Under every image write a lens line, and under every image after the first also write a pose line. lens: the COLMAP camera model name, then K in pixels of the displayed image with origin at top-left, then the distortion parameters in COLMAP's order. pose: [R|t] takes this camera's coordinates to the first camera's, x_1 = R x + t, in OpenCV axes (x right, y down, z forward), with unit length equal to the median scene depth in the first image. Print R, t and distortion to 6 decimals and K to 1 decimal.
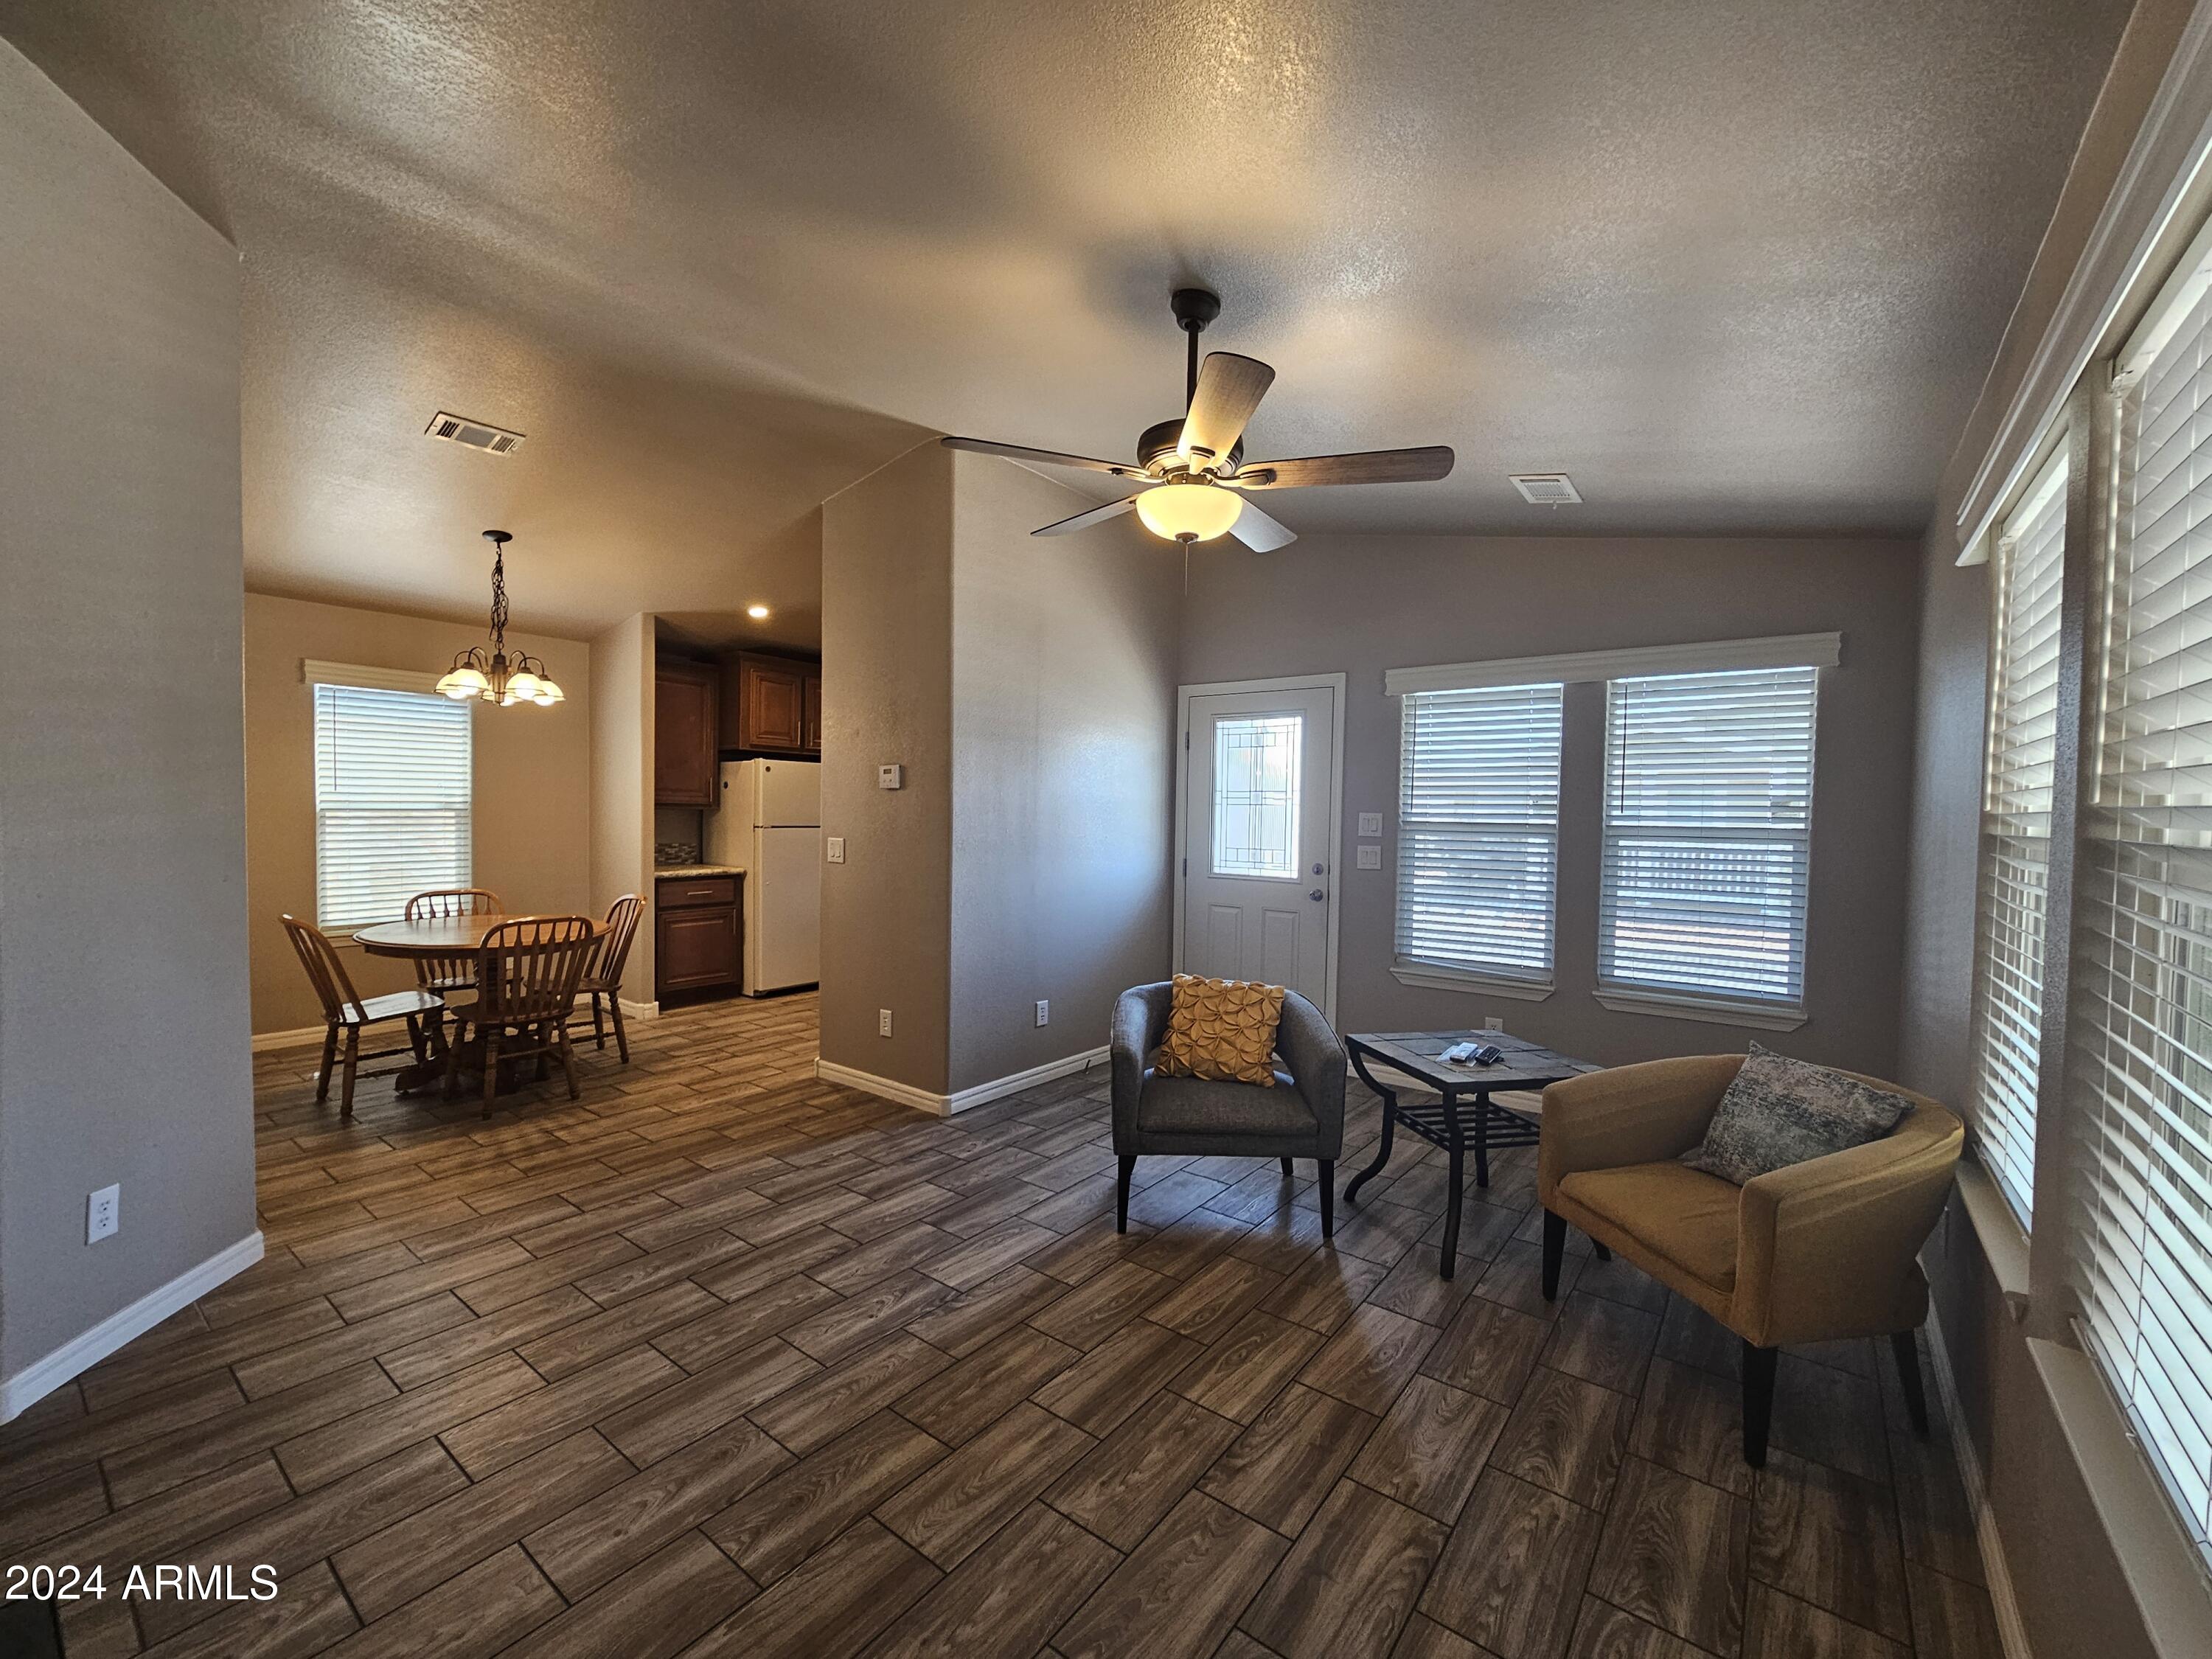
lens RADIAL K [[898.4, 0, 1111.9], [0, 898.4, 843.4], [0, 0, 1]] dist [-0.000316, 0.000017]
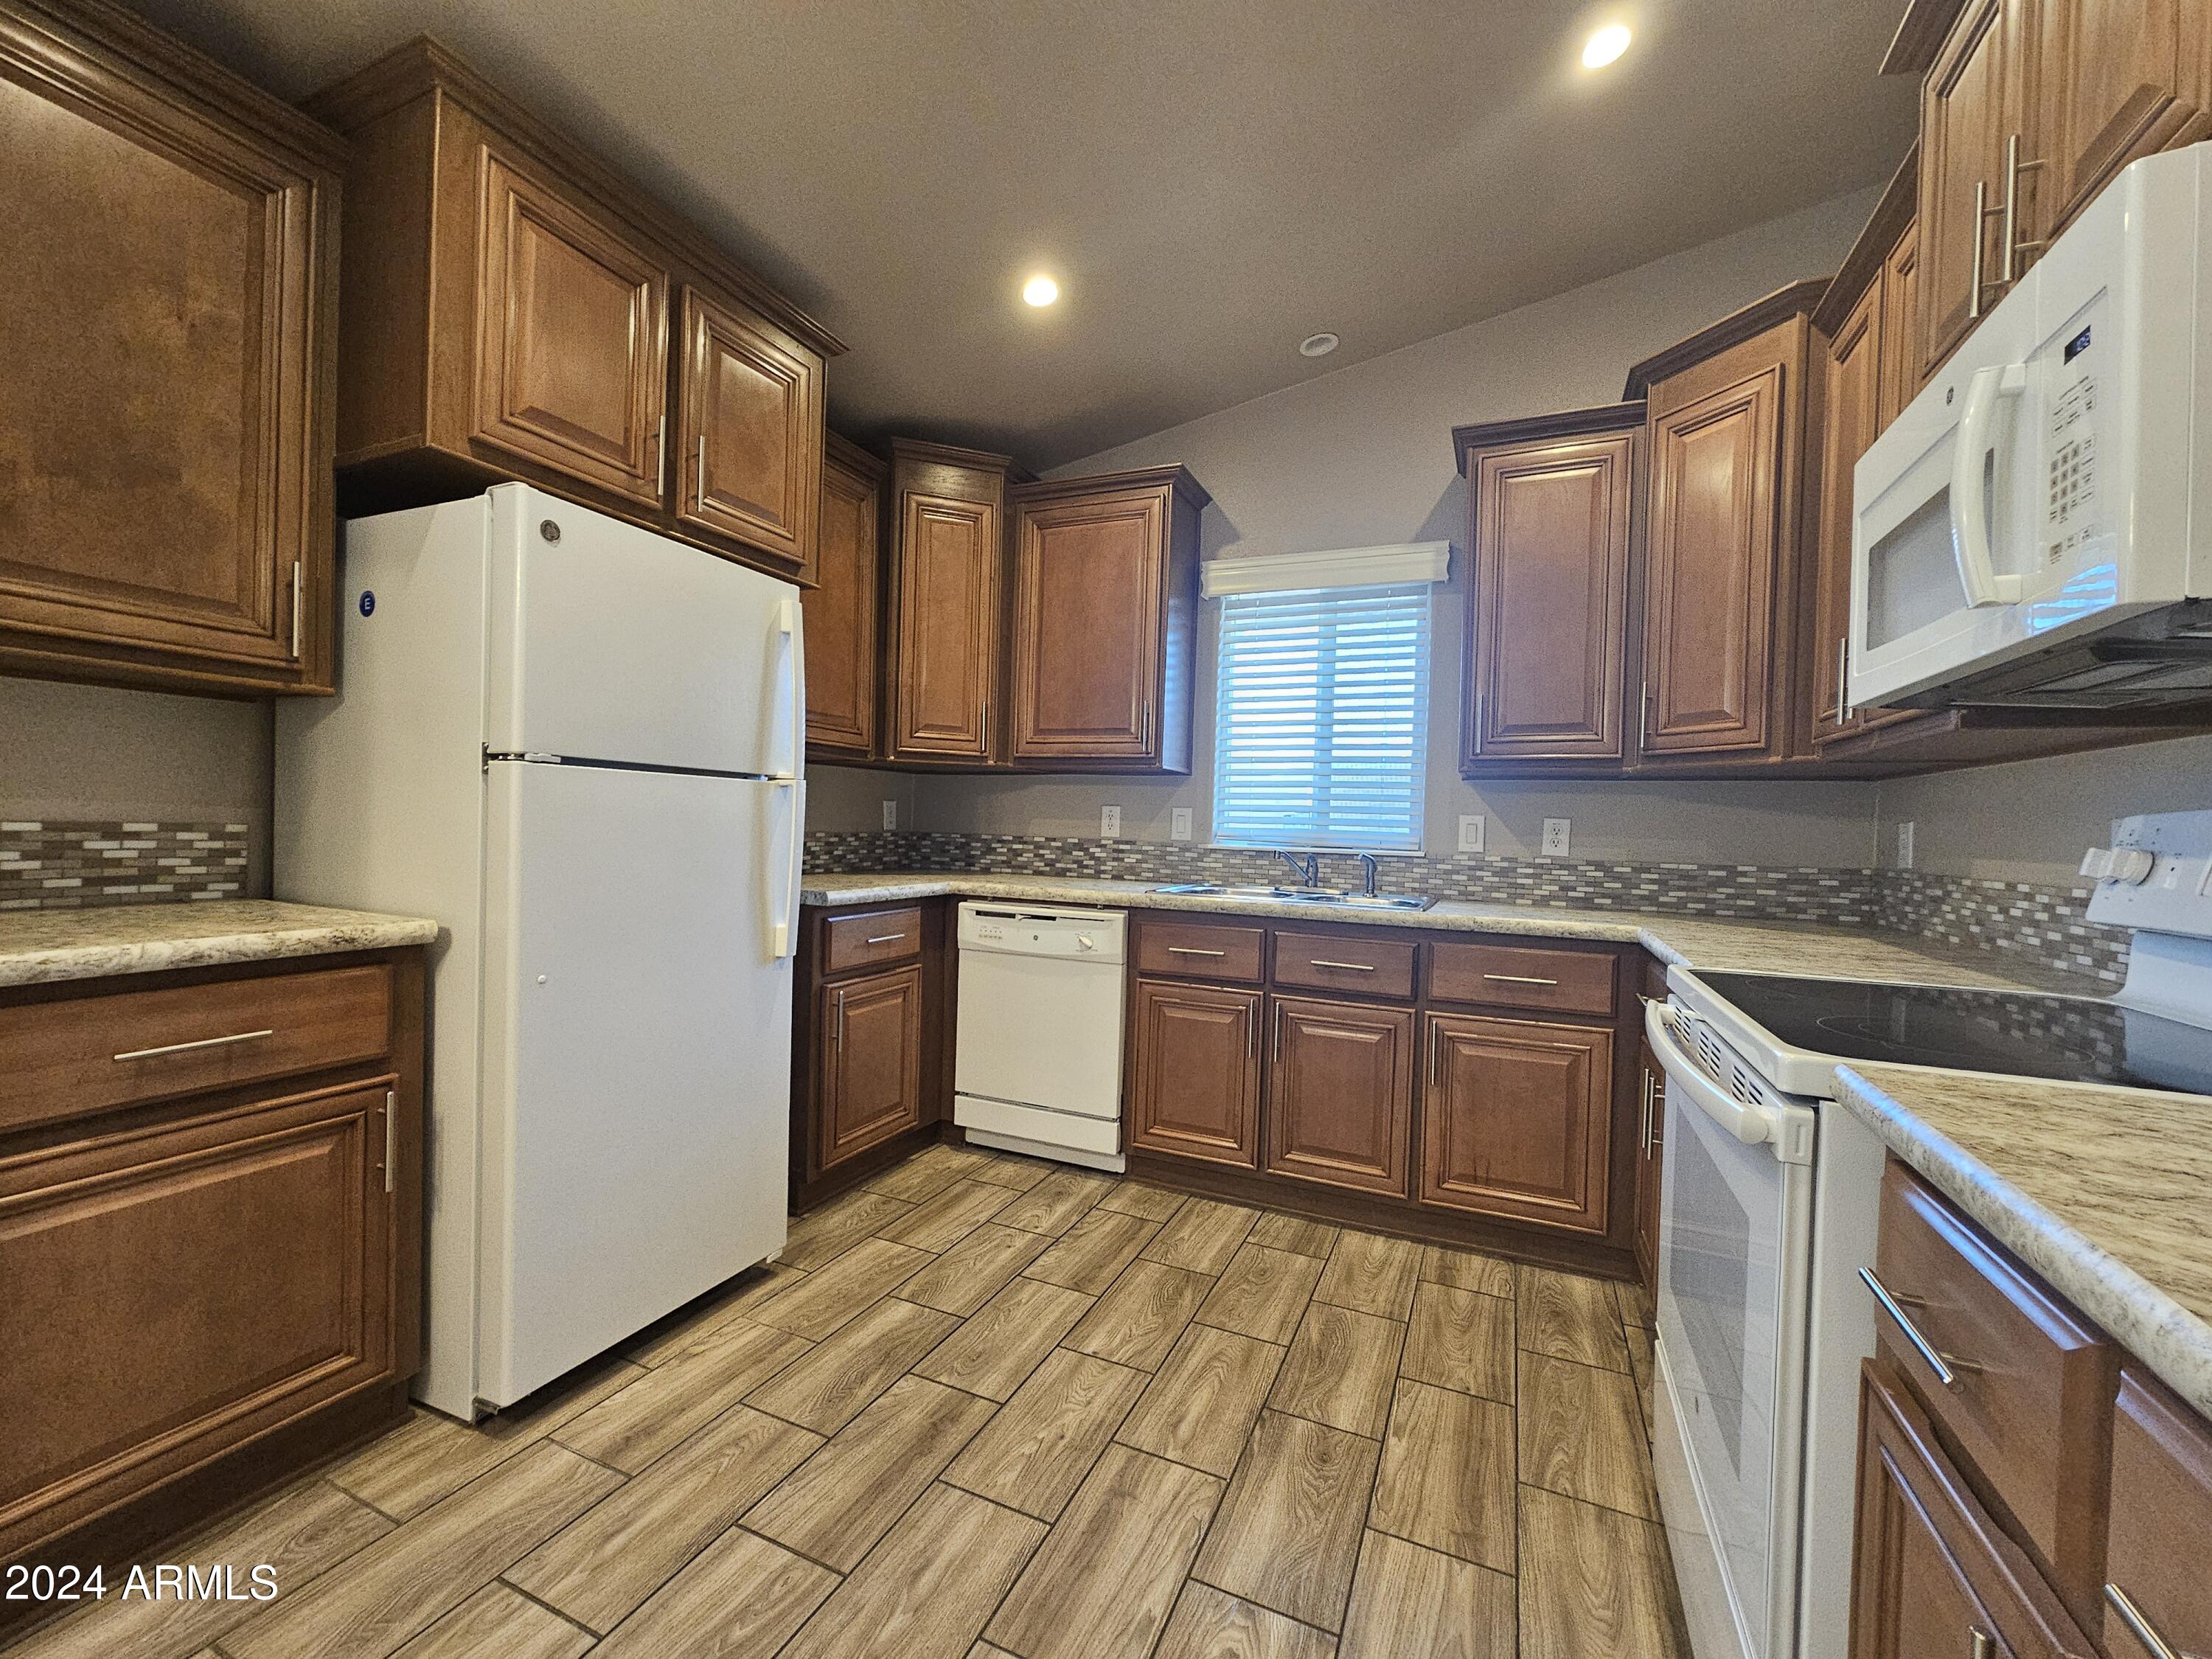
lens RADIAL K [[918.6, 0, 1097.4], [0, 918.6, 832.8], [0, 0, 1]] dist [-0.001609, 0.000048]
pose [[0.972556, 0.010195, 0.232447, -0.289840], [-0.006886, 0.999863, -0.015040, 0.006132], [-0.232568, 0.013027, 0.972493, 0.707319]]
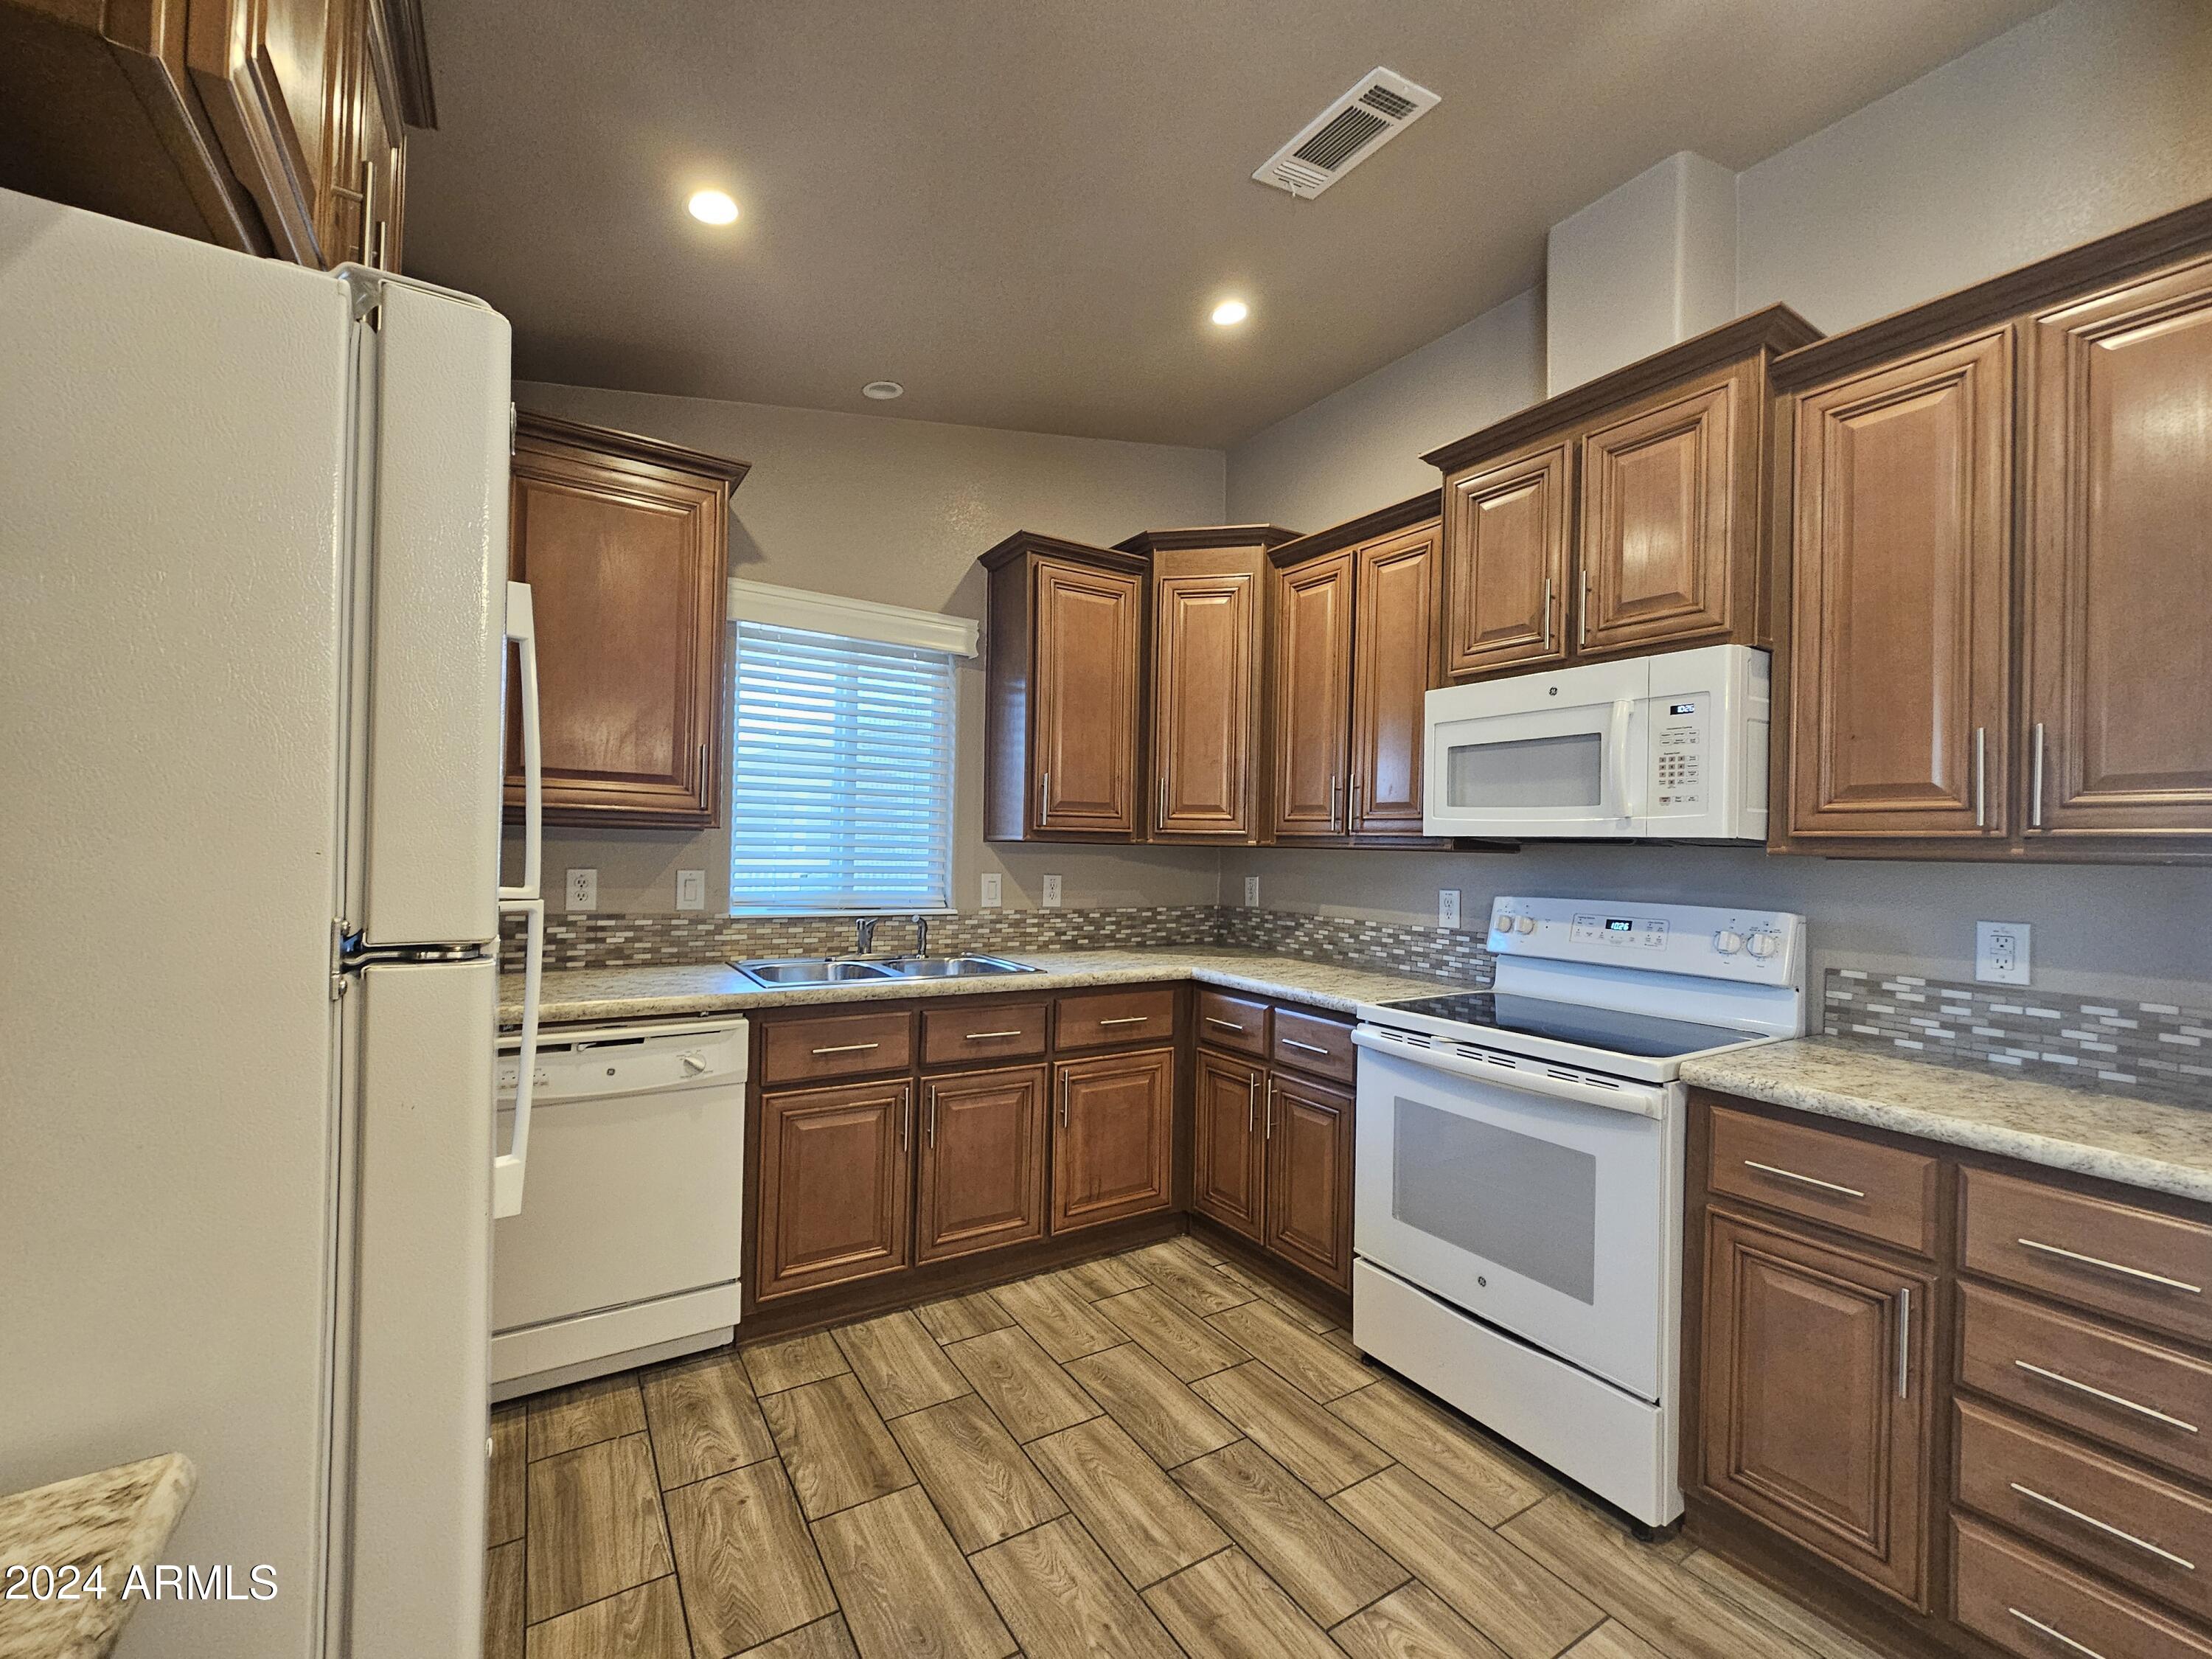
lens RADIAL K [[918.6, 0, 1097.4], [0, 918.6, 832.8], [0, 0, 1]] dist [-0.001609, 0.000048]
pose [[0.334969, 0.005023, 0.942216, -0.460230], [0.008353, 0.999931, -0.008300, -0.028691], [-0.942192, 0.010650, 0.334904, 0.884199]]
